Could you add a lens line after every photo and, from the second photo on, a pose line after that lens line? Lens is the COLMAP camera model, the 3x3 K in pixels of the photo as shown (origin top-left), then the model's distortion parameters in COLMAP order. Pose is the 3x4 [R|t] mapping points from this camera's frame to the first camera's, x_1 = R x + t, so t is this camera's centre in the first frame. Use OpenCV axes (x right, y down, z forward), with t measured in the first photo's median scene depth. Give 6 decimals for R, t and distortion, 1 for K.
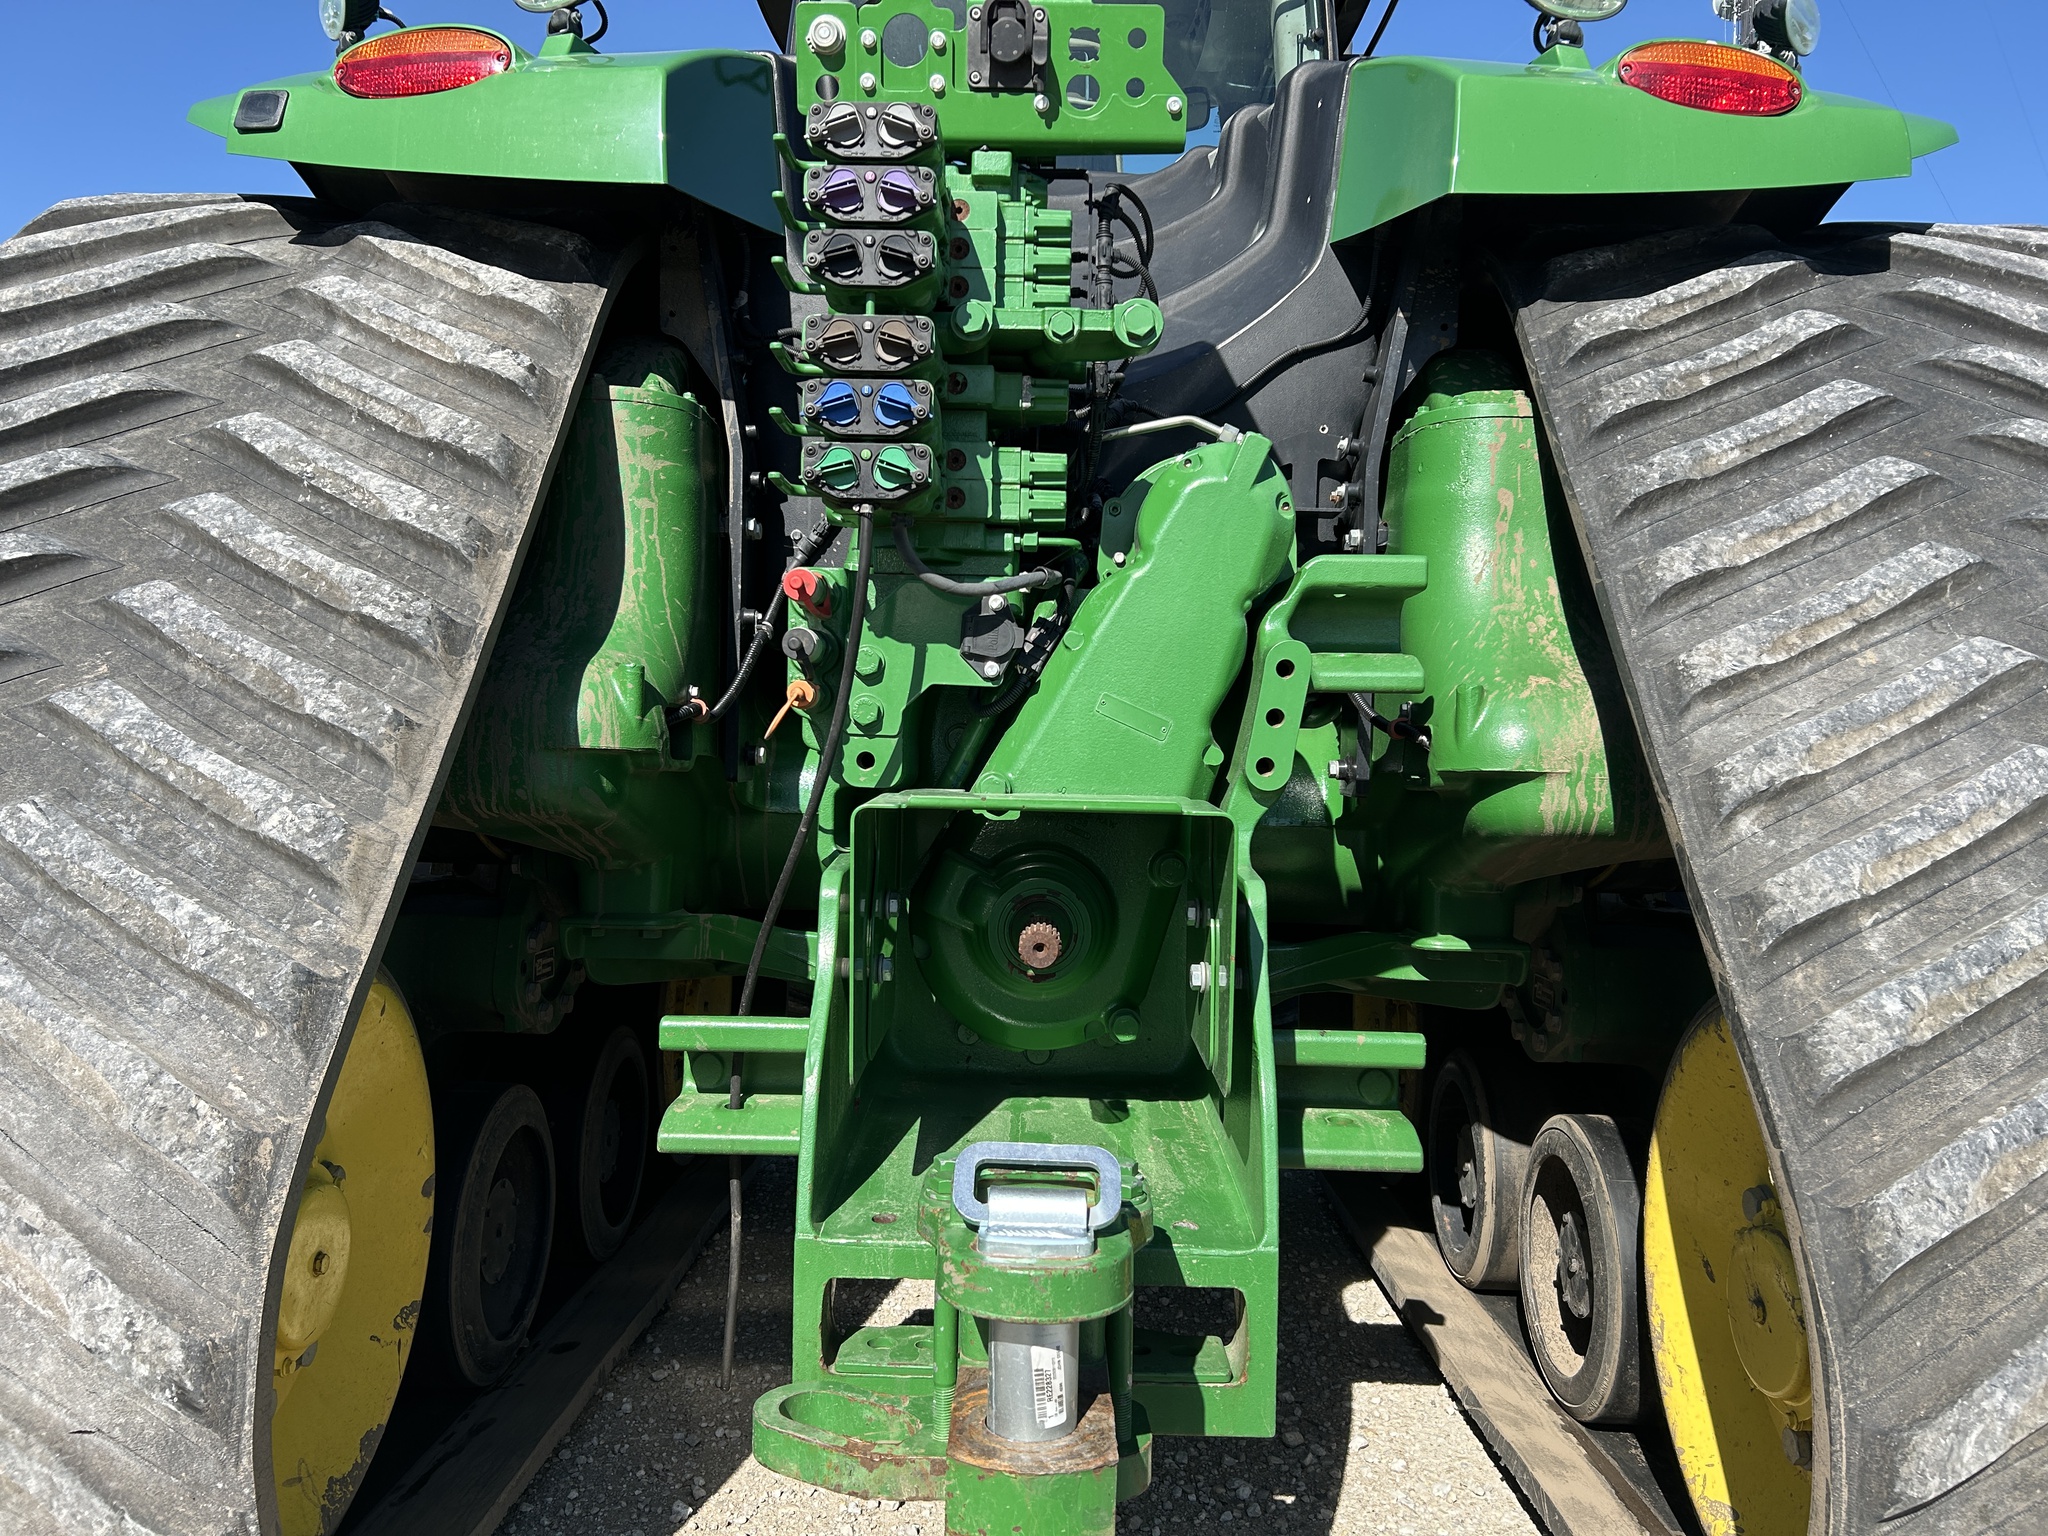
lens RADIAL K [[1556.0, 0, 1020.5], [0, 1556.0, 764.9], [0, 0, 1]] dist [0.039505, -0.052796]
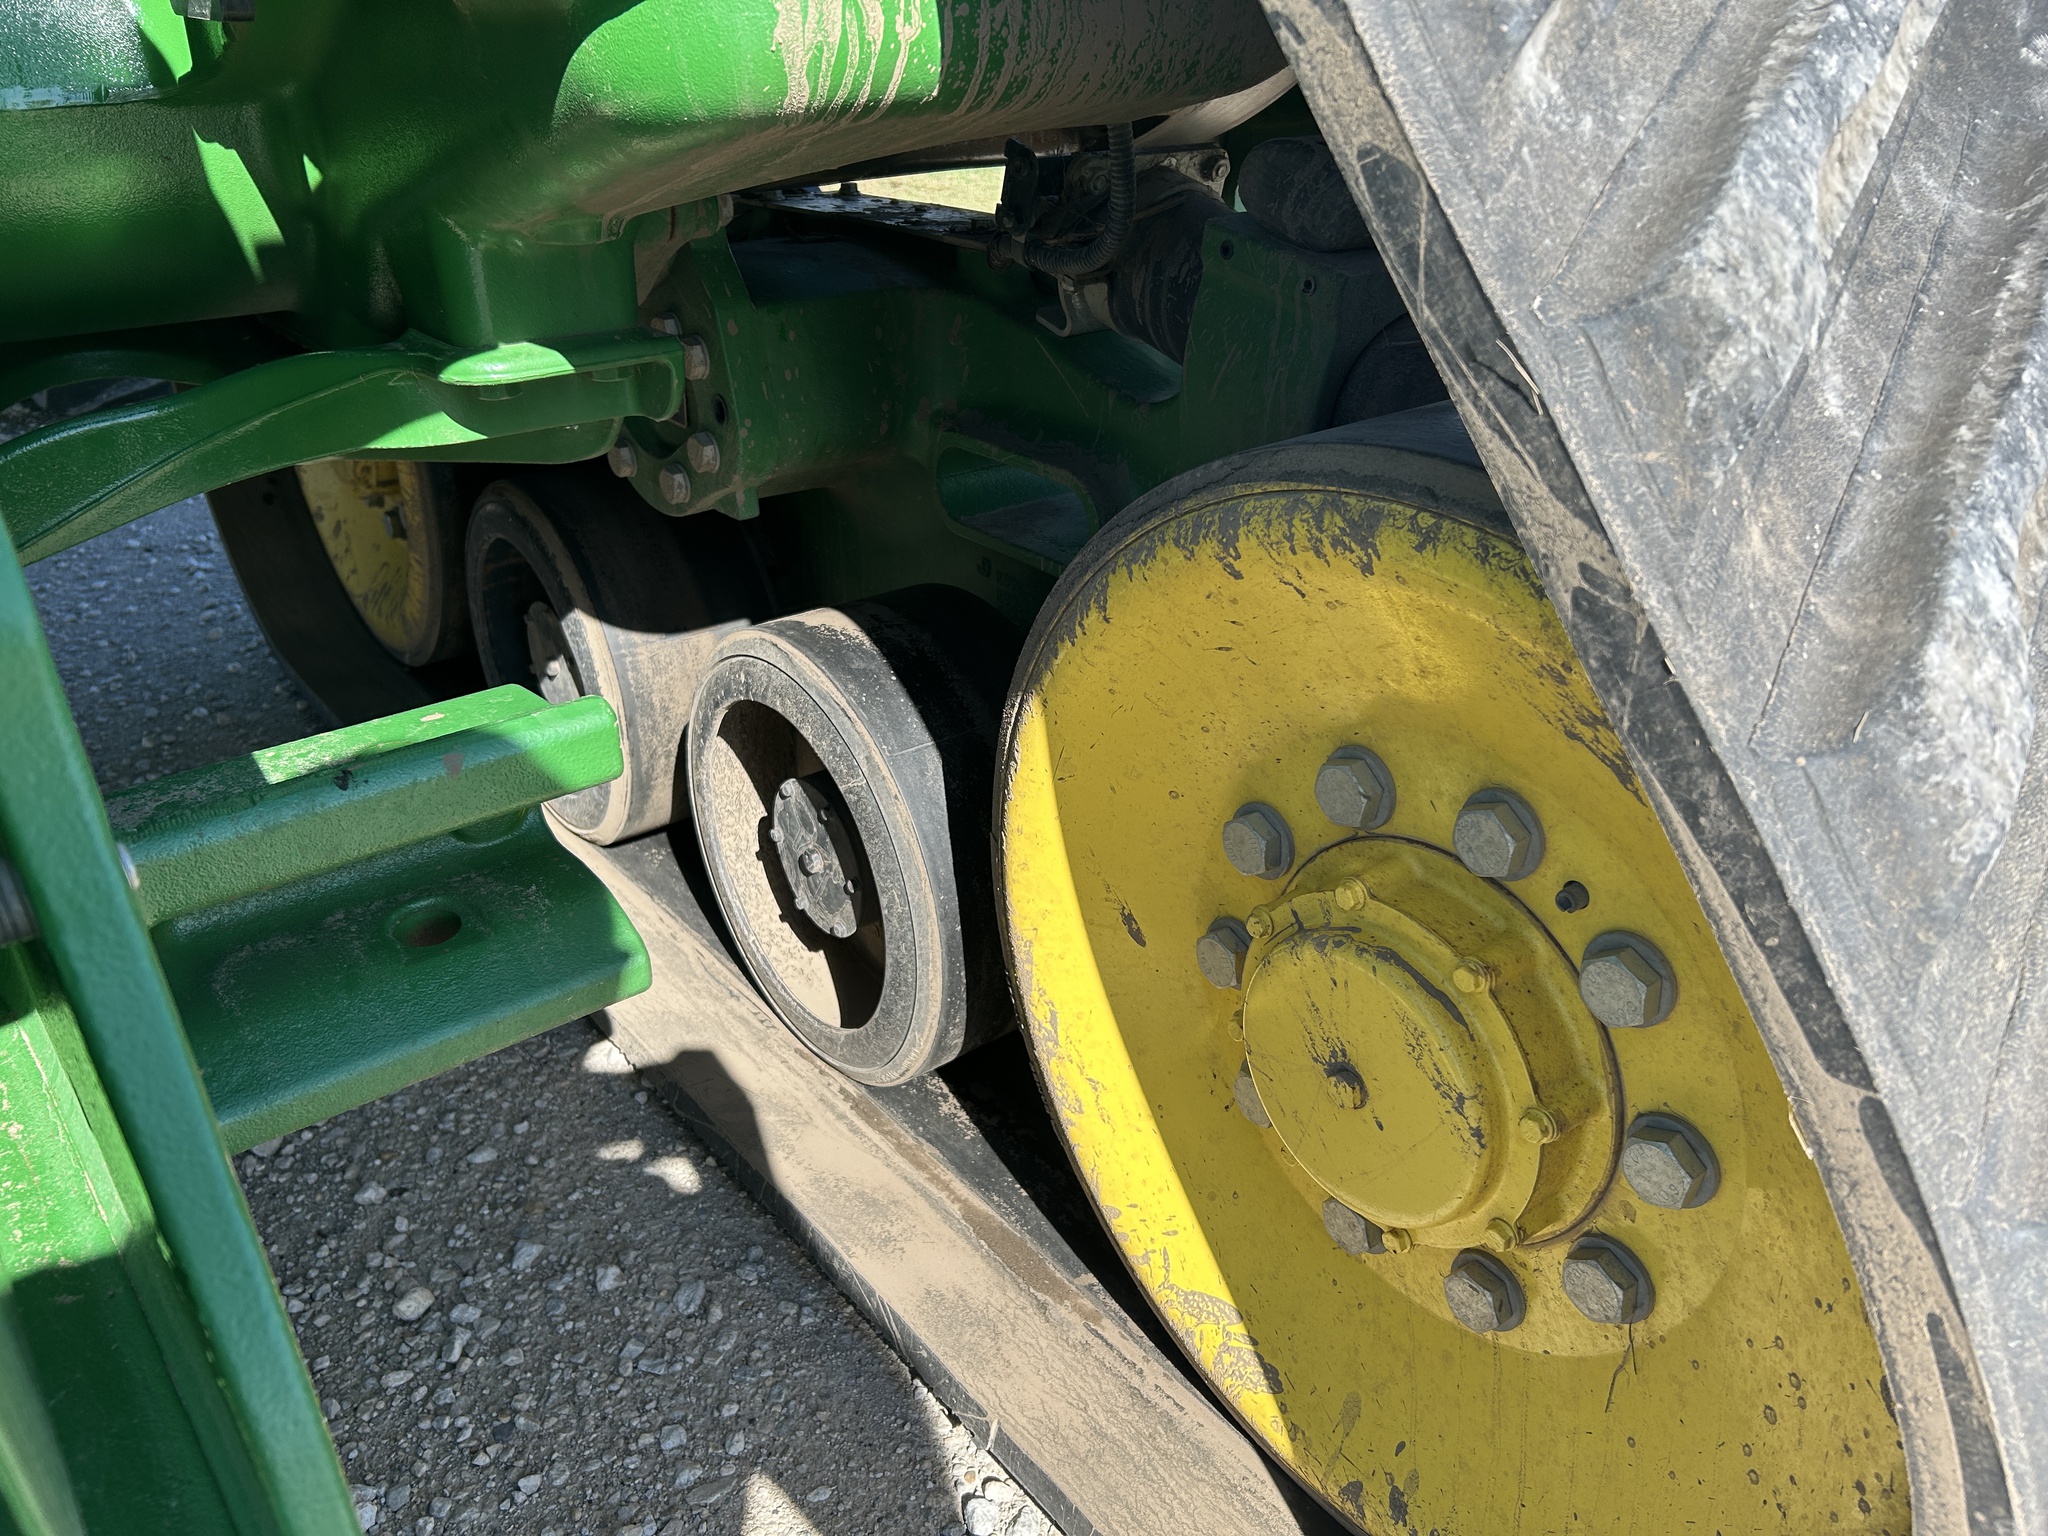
lens RADIAL K [[1556.0, 0, 1032.7], [0, 1556.0, 764.9], [0, 0, 1]] dist [0.039505, -0.052796]
pose [[0.779399, -0.308683, 0.545209, 0.124967], [0.024868, 0.884762, 0.465380, 0.008640], [-0.626035, -0.349158, 0.697258, 0.660491]]
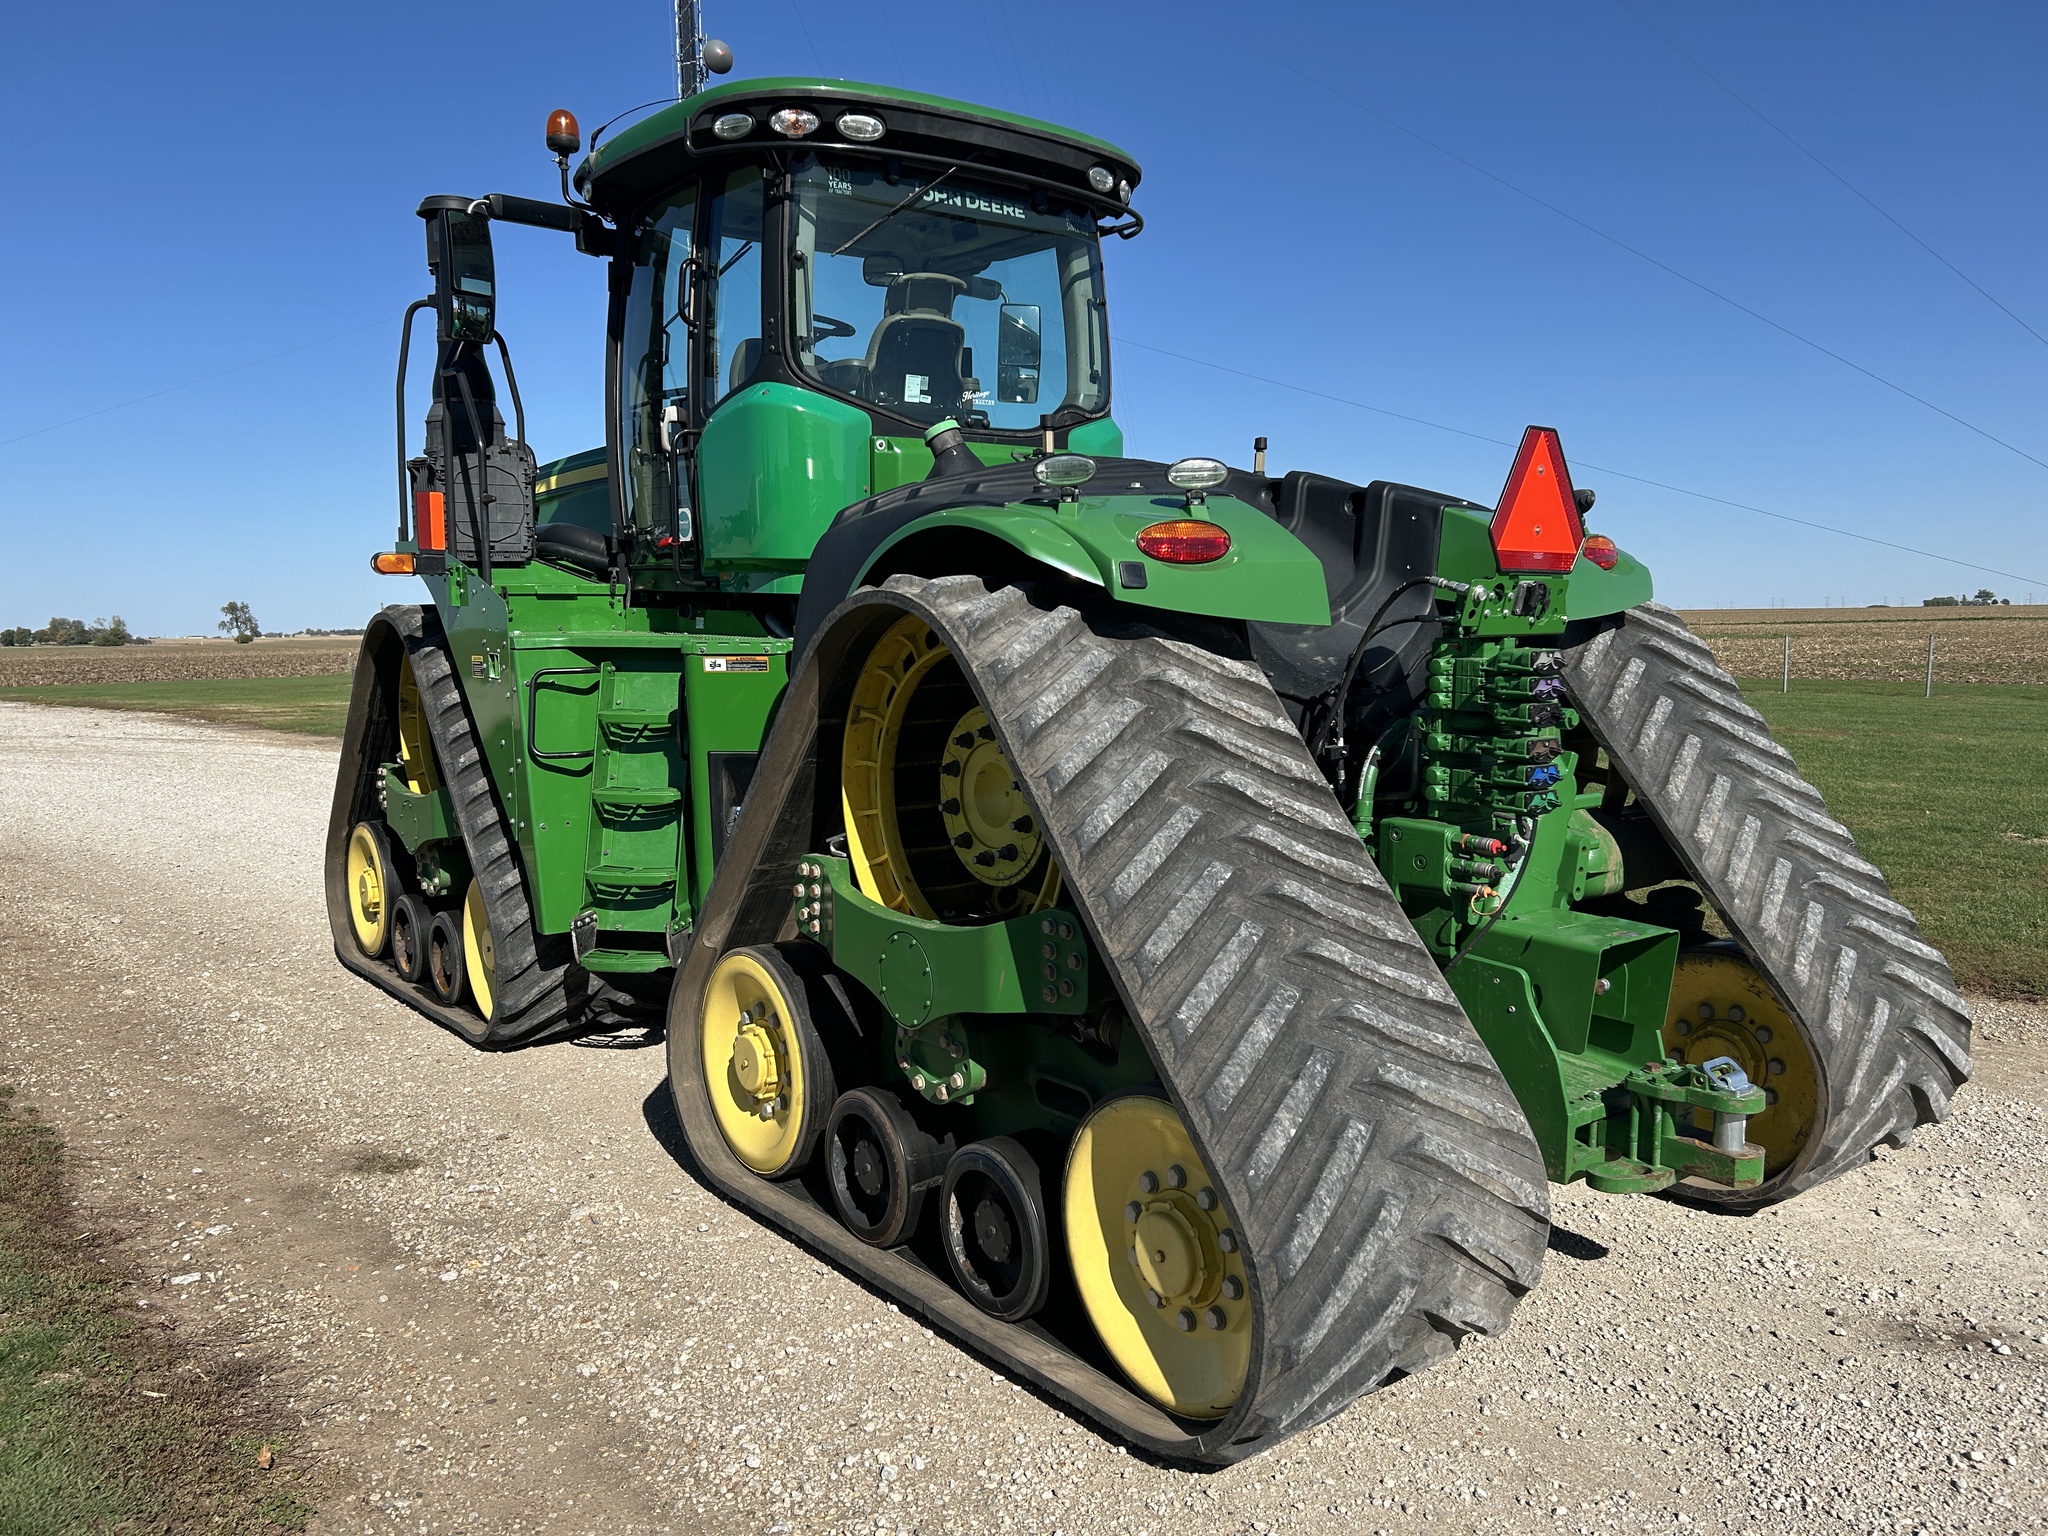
lens RADIAL K [[1556.0, 0, 1023.5], [0, 1556.0, 766.6], [0, 0, 1]] dist [0.039505, -0.052796]
pose [[0.774611, -0.090559, 0.625921, -1.950233], [0.025784, 0.993394, 0.111817, -0.470047], [-0.631912, -0.070476, 0.771829, -0.305113]]
